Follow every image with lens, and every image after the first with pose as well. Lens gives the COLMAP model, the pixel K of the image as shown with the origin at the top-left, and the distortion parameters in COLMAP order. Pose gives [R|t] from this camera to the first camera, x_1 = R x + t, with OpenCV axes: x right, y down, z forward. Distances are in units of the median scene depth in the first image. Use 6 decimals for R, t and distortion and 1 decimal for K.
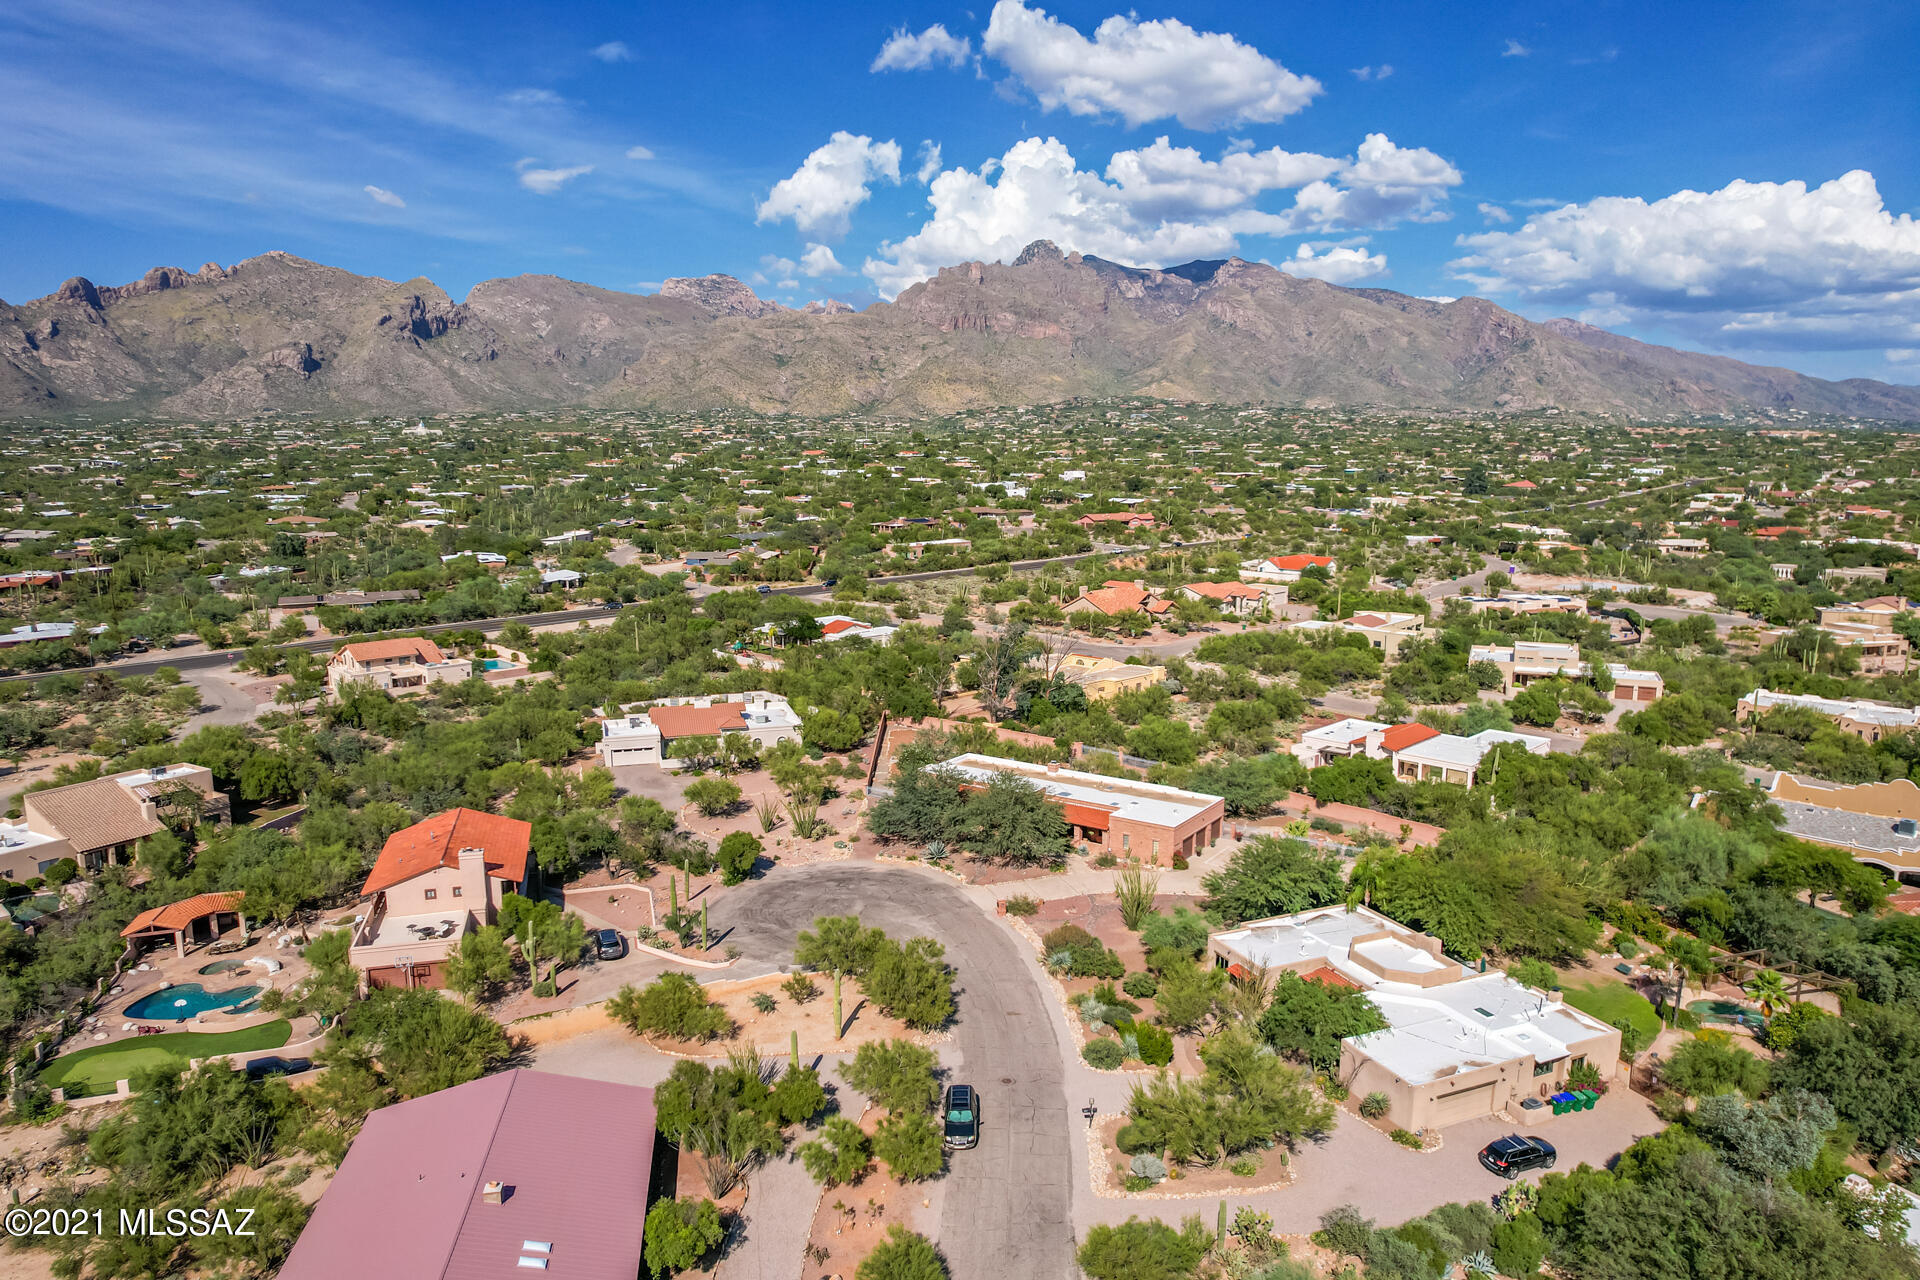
lens RADIAL K [[1264.3, 0, 960.0], [0, 1264.3, 640.0], [0, 0, 1]] dist [-0.080541, 0.083612]
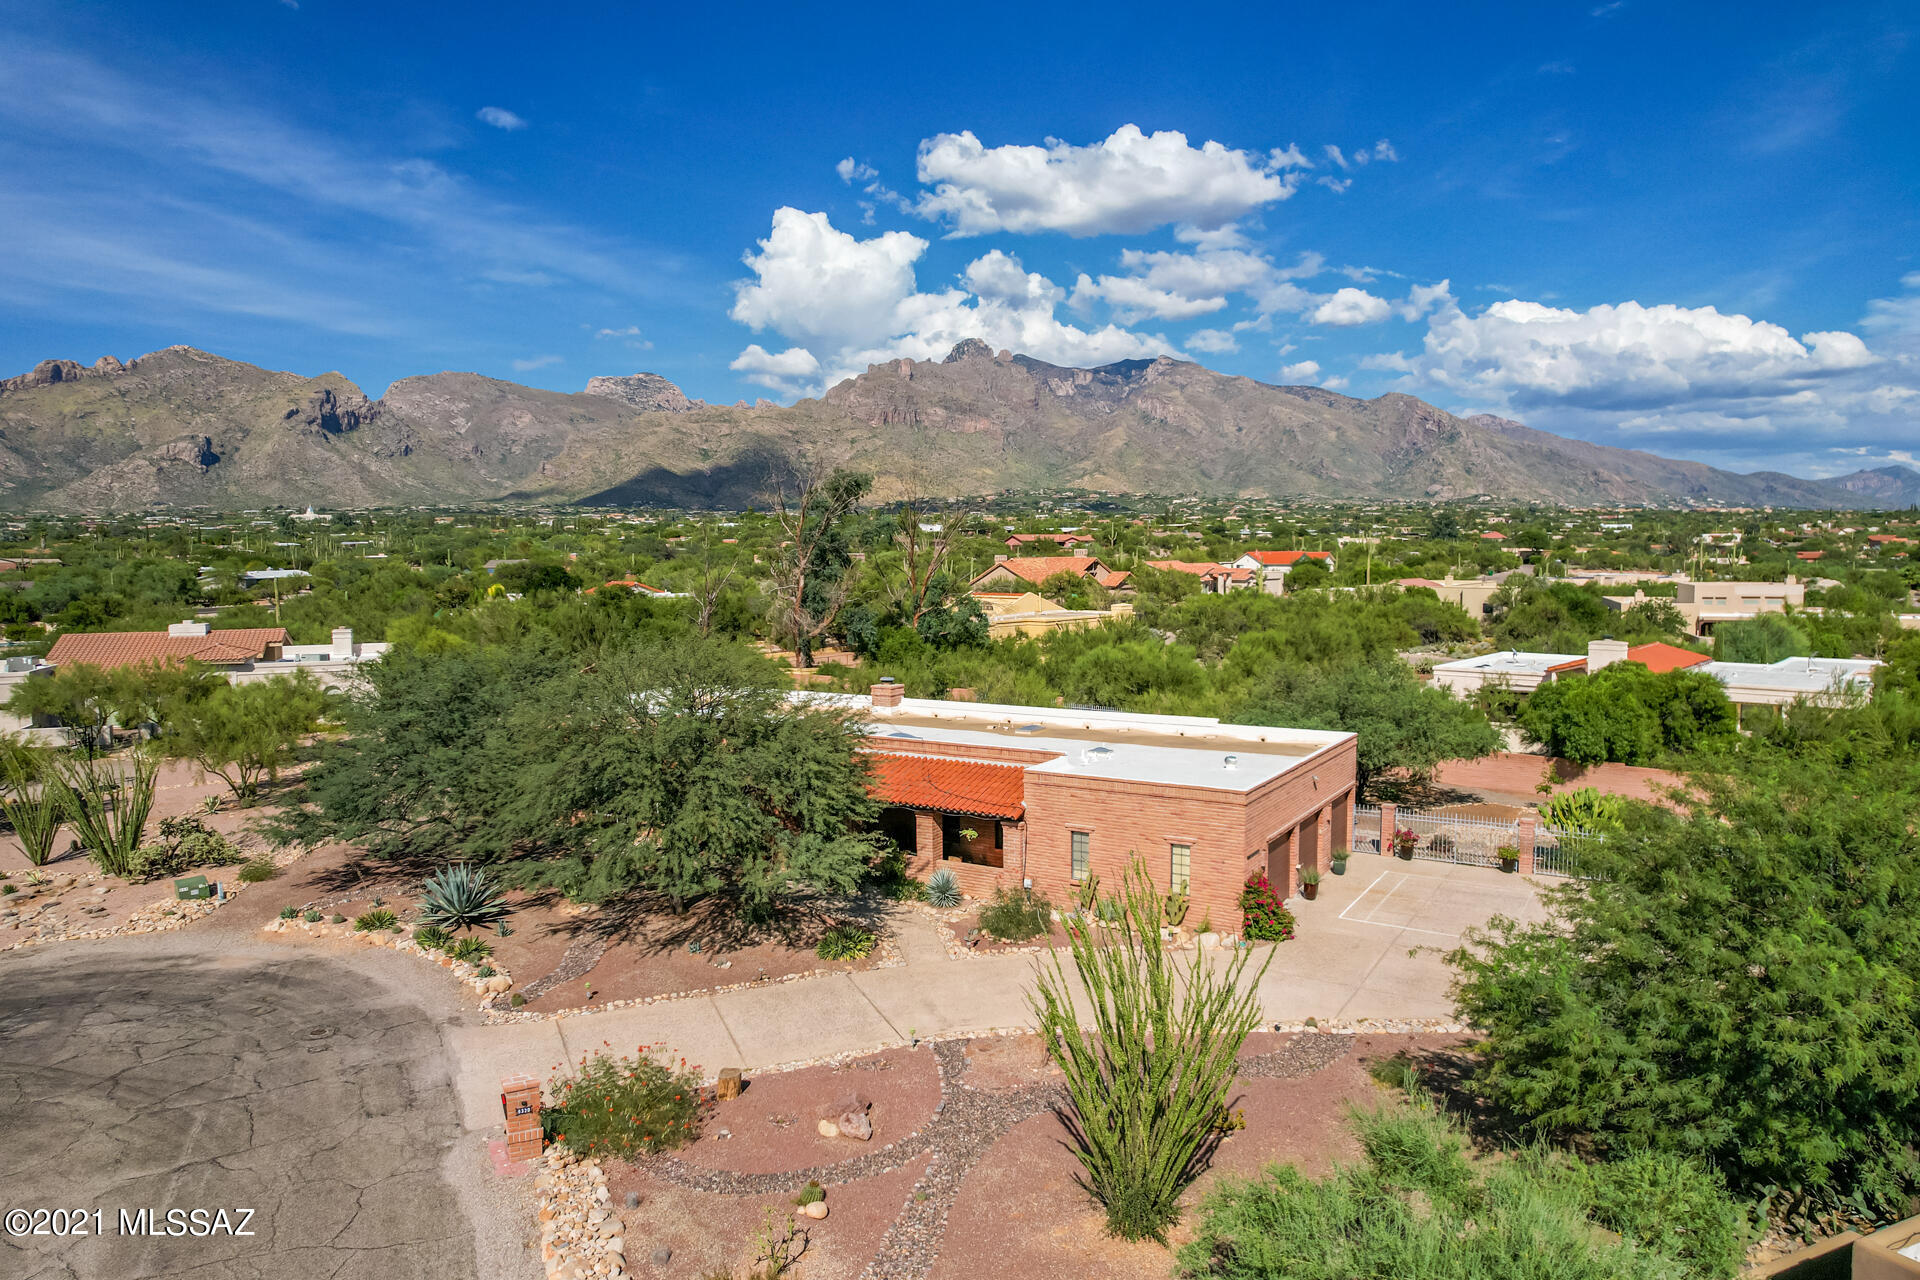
lens RADIAL K [[1251.0, 0, 963.9], [0, 1251.0, 645.8], [0, 0, 1]] dist [-0.082463, 0.077802]
pose [[0.998559, -0.011829, 0.052340, 0.034862], [0.016105, 0.996499, -0.082044, 0.052829], [-0.051186, 0.082769, 0.995253, 0.274622]]
